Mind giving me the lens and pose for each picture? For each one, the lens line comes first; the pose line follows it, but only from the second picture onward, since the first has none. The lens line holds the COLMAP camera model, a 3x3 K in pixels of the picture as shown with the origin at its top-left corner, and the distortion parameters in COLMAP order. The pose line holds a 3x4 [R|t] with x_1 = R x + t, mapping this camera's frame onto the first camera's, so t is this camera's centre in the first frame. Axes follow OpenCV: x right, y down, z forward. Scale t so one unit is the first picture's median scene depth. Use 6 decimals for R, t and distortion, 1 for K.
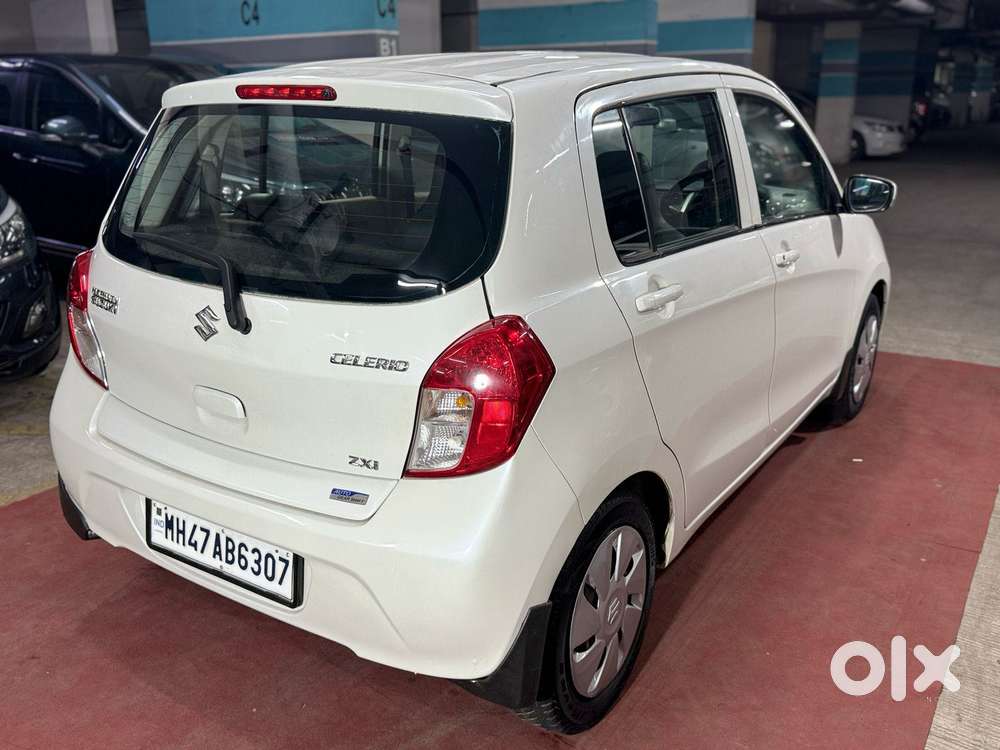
lens RADIAL K [[849.0, 0, 514.4], [0, 849.0, 371.8], [0, 0, 1]] dist [0.138501, 0.000651]
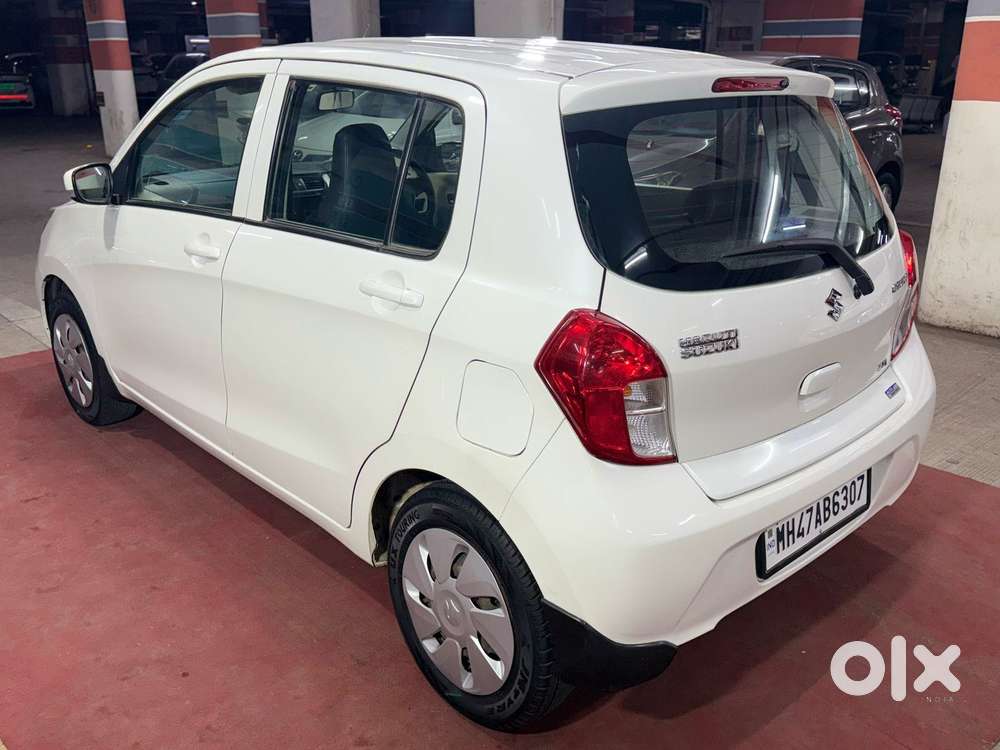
lens RADIAL K [[849.0, 0, 514.4], [0, 849.0, 371.8], [0, 0, 1]] dist [0.138501, 0.000651]
pose [[0.218611, -0.315435, 0.923423, -1.410721], [0.287919, 0.925033, 0.247823, -0.346868], [-0.932369, 0.211694, 0.293042, 1.043269]]
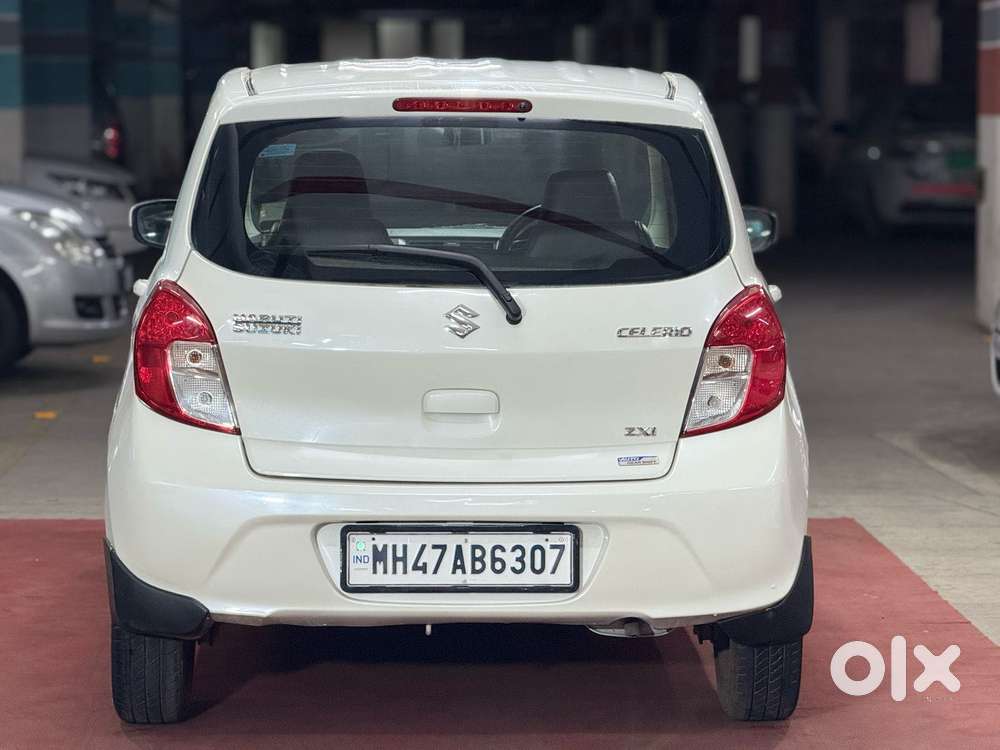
lens RADIAL K [[3507.5, 0, 500.0], [0, 3507.5, 375.0], [0, 0, 1]] dist [0.254167, 0.094195]
pose [[0.816710, -0.038415, 0.575768, -2.635114], [0.167331, 0.970676, -0.172591, 0.708893], [-0.552255, 0.237301, 0.799189, -2.258498]]
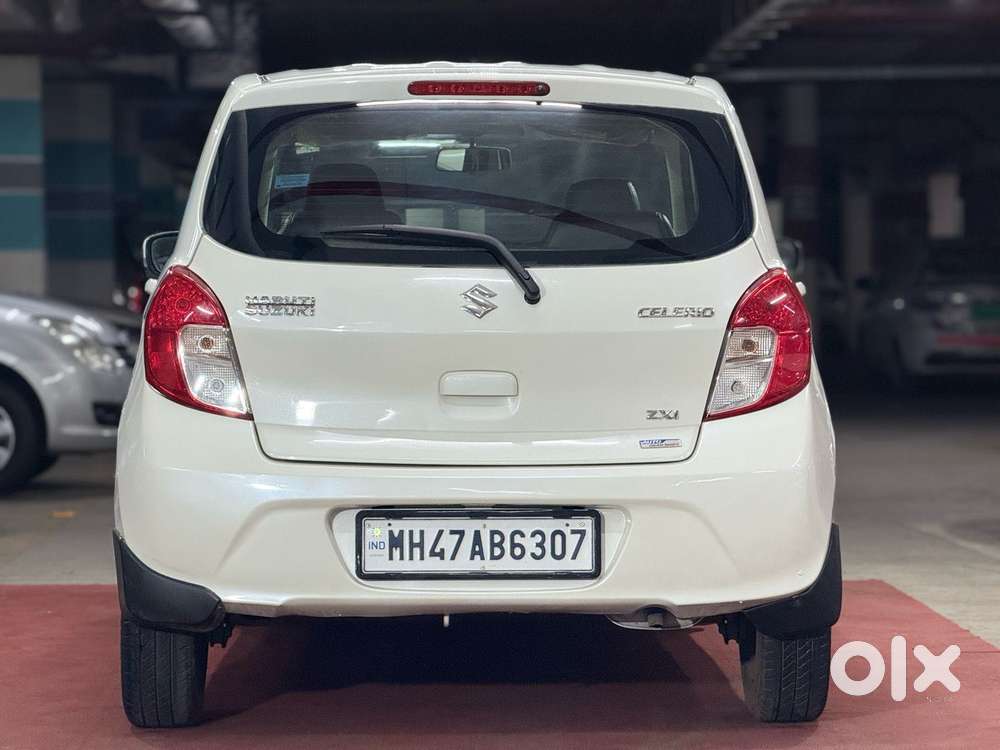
lens RADIAL K [[3507.5, 0, 500.0], [0, 3507.5, 375.0], [0, 0, 1]] dist [0.254167, 0.094195]
pose [[0.820843, -0.010280, 0.571062, -2.581309], [0.171104, 0.958344, -0.228692, 0.931444], [-0.544923, 0.285431, 0.788409, -2.126001]]
